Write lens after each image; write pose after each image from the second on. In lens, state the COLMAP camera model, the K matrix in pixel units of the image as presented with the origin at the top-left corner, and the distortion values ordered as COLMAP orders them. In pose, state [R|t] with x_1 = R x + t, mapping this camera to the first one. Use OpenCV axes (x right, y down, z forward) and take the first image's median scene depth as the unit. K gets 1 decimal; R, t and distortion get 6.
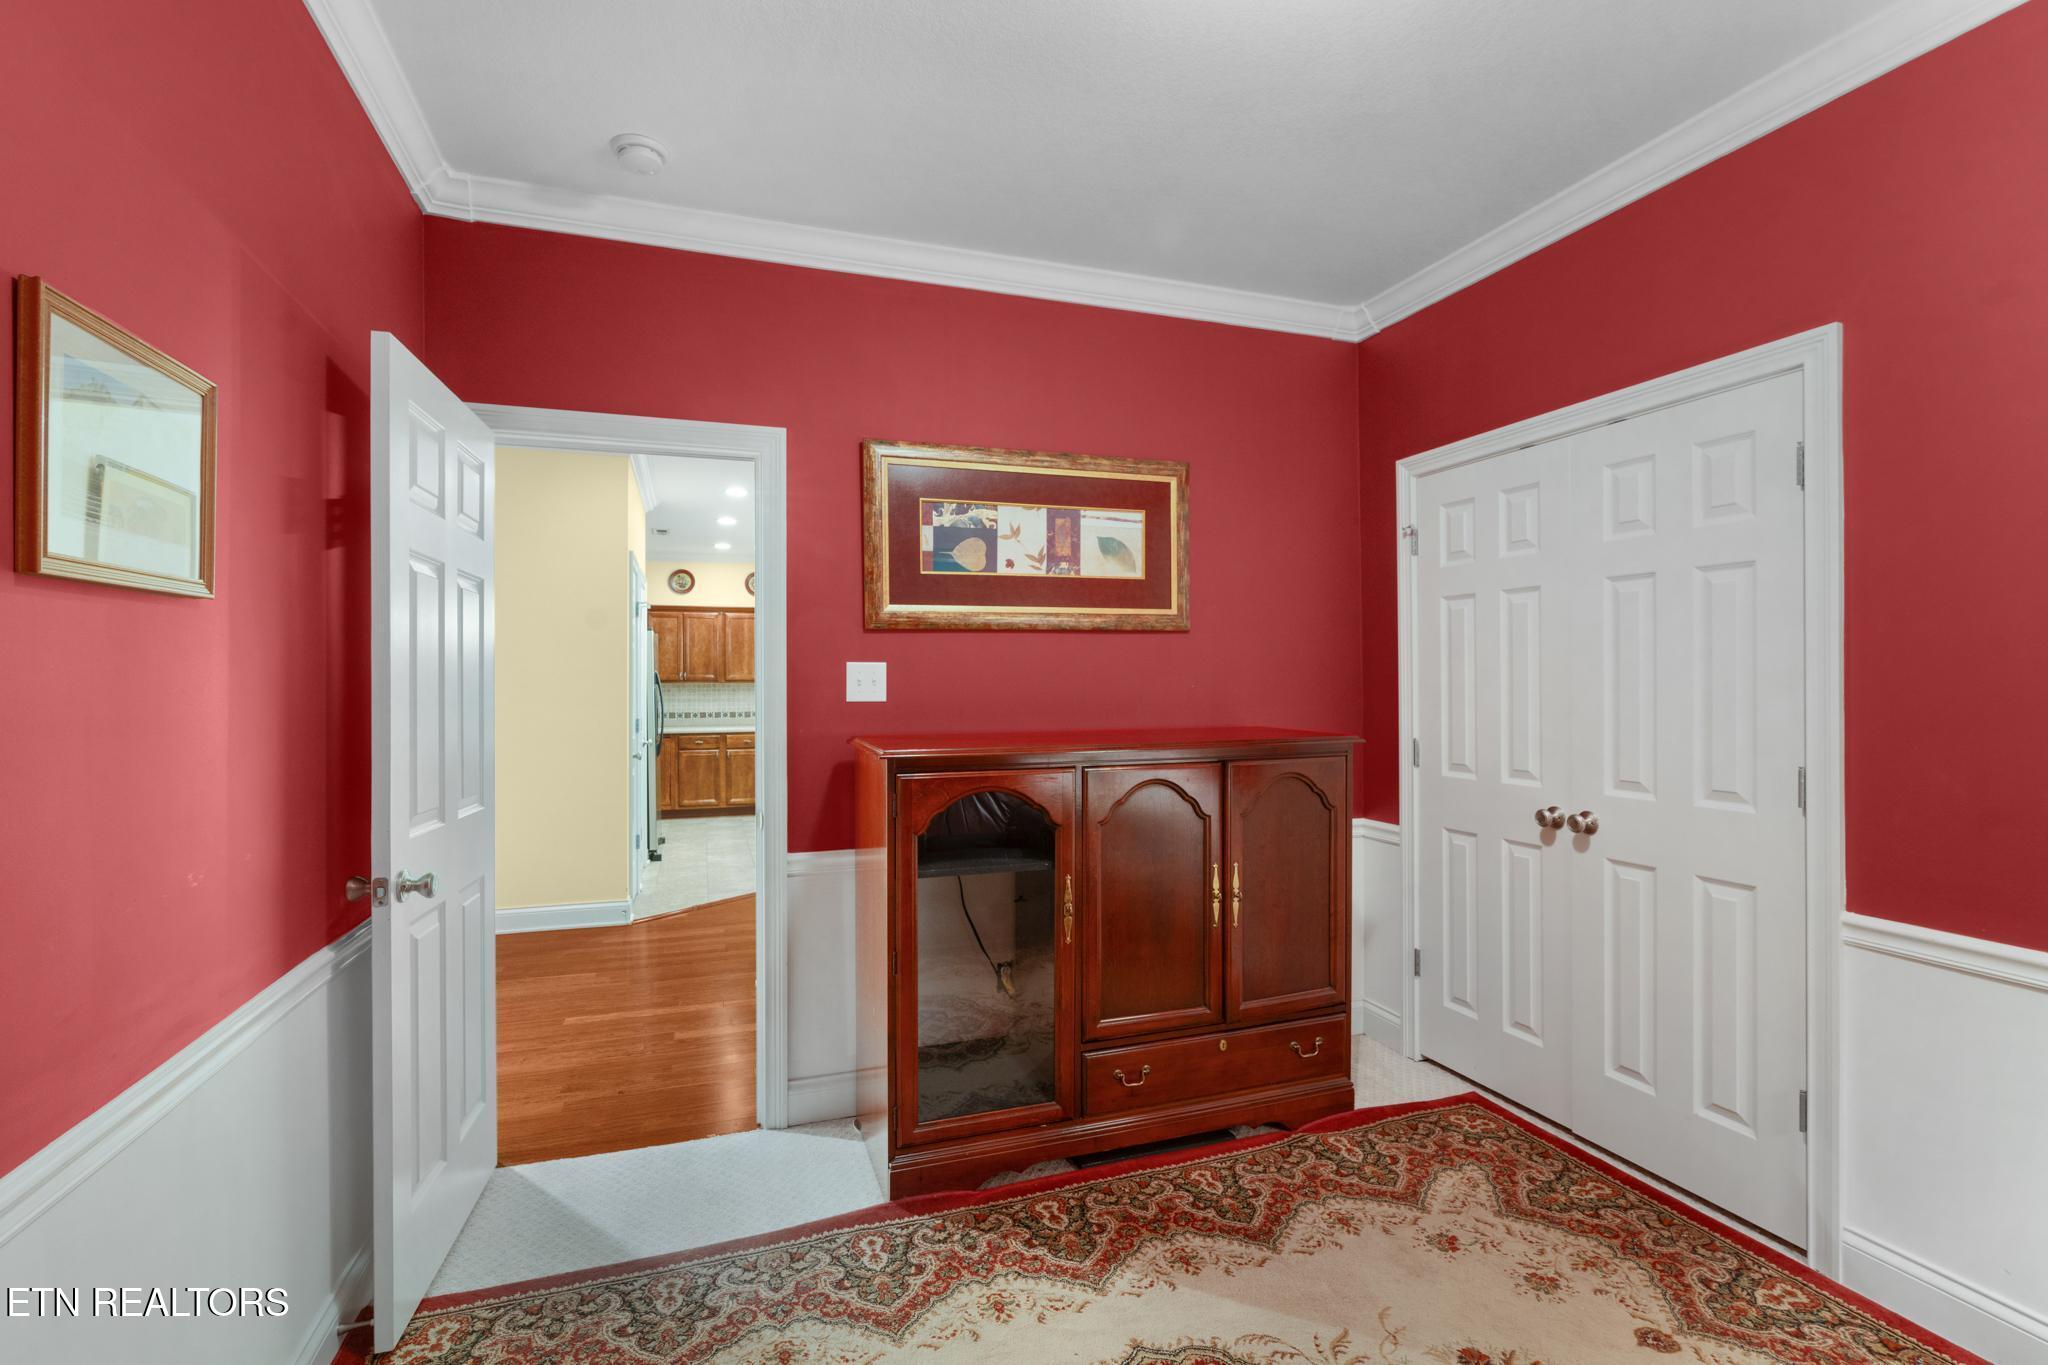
lens RADIAL K [[967.9, 0, 1033.7], [0, 967.9, 675.3], [0, 0, 1]] dist [-0.019836, 0.006185]
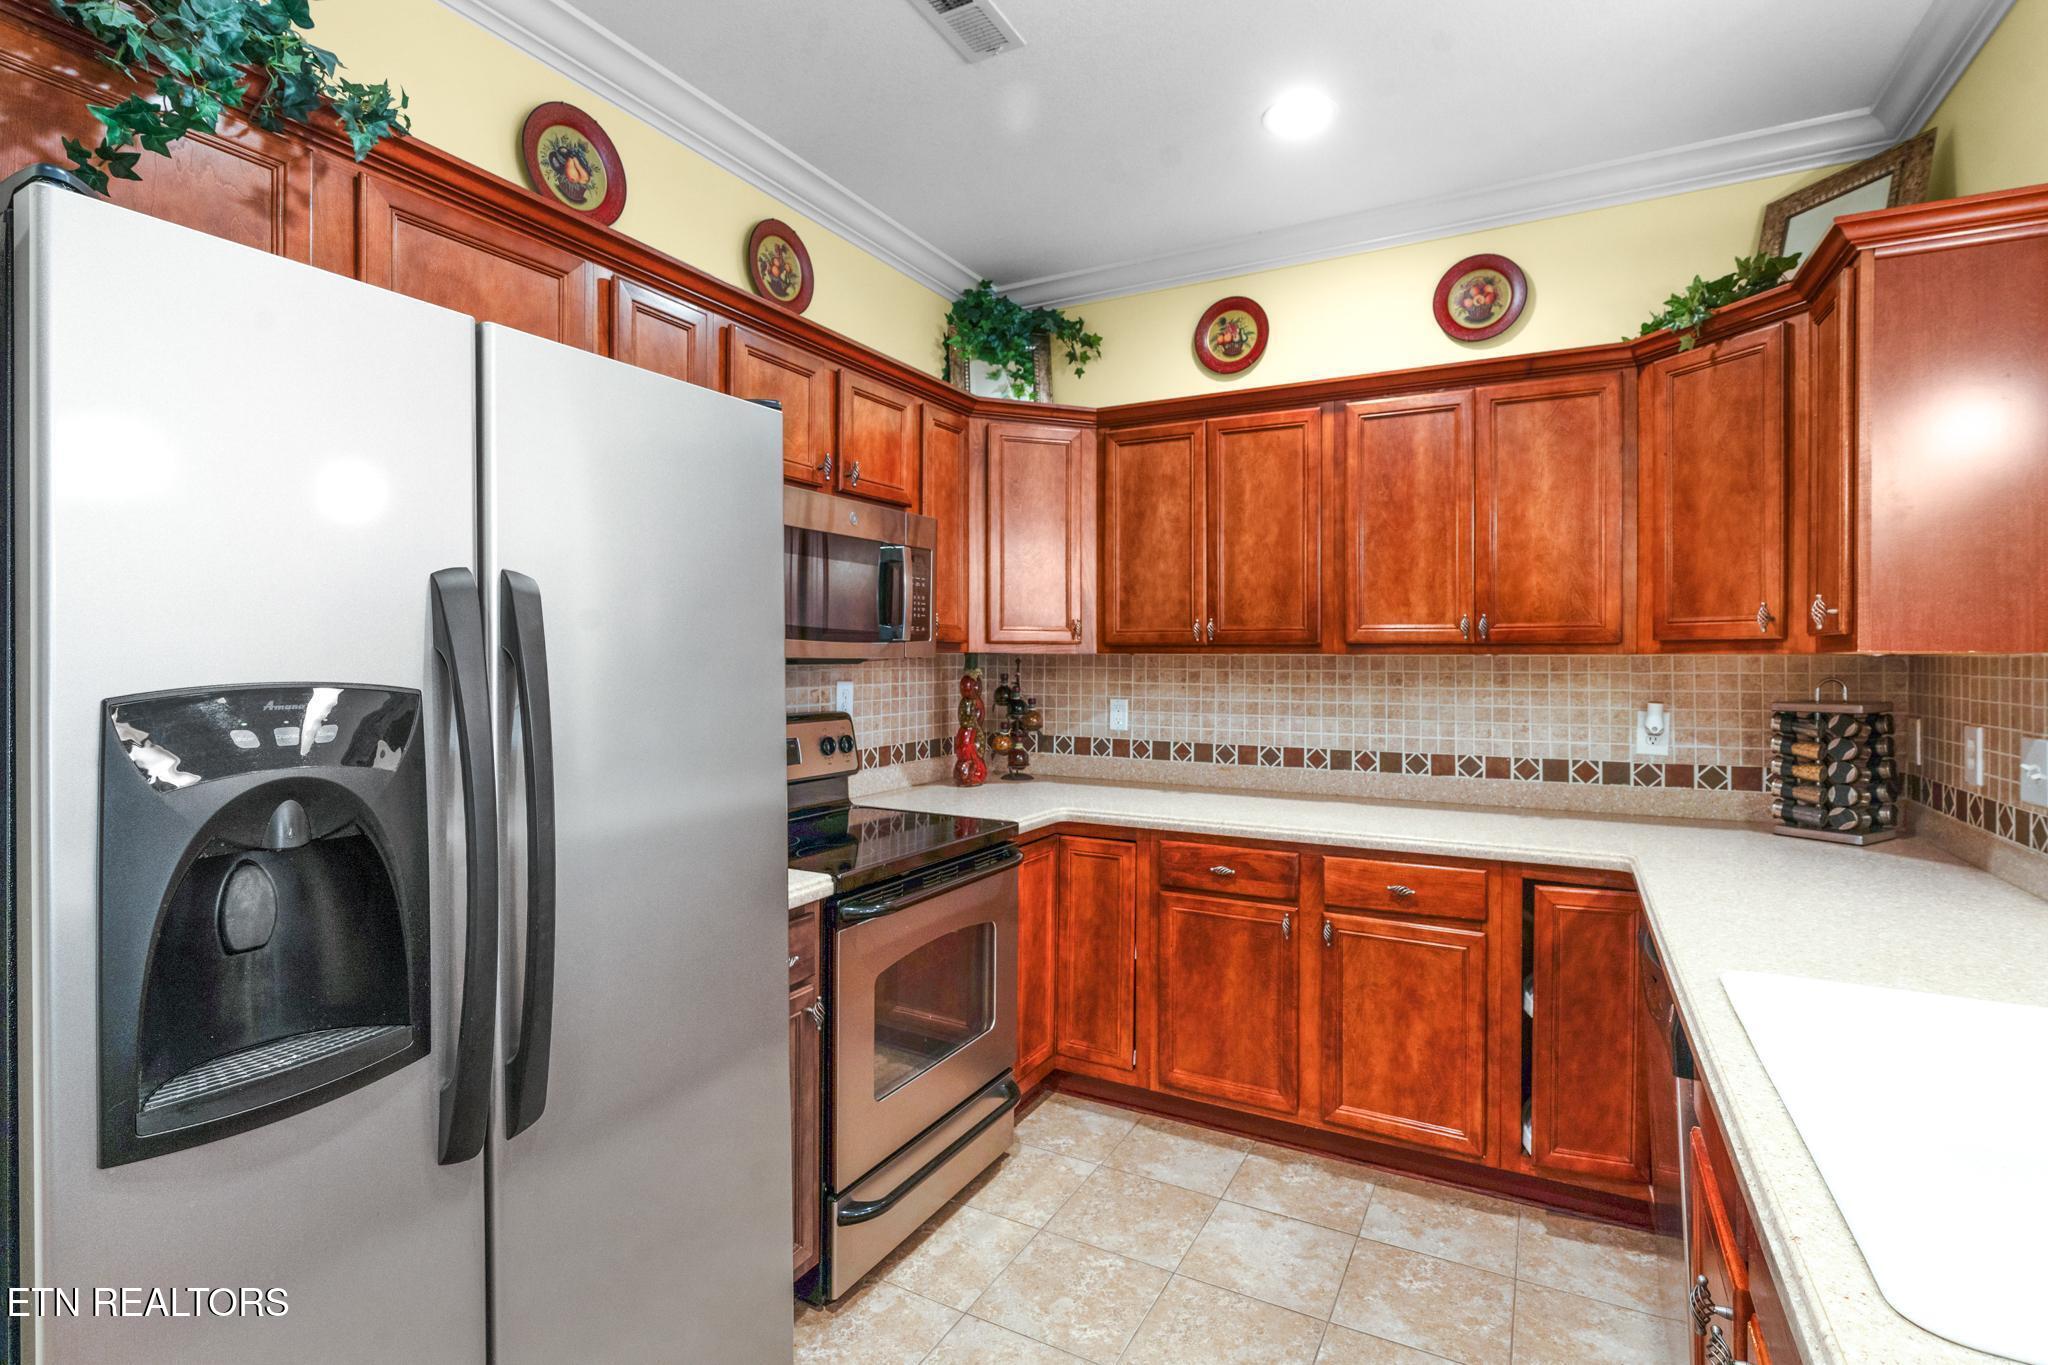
lens RADIAL K [[967.9, 0, 1032.2], [0, 967.9, 654.0], [0, 0, 1]] dist [-0.019836, 0.006185]
pose [[0.673074, 0.003267, -0.739568, -0.177157], [-0.000864, 0.999993, 0.003630, 0.007253], [0.739575, -0.001804, 0.673072, 0.758698]]
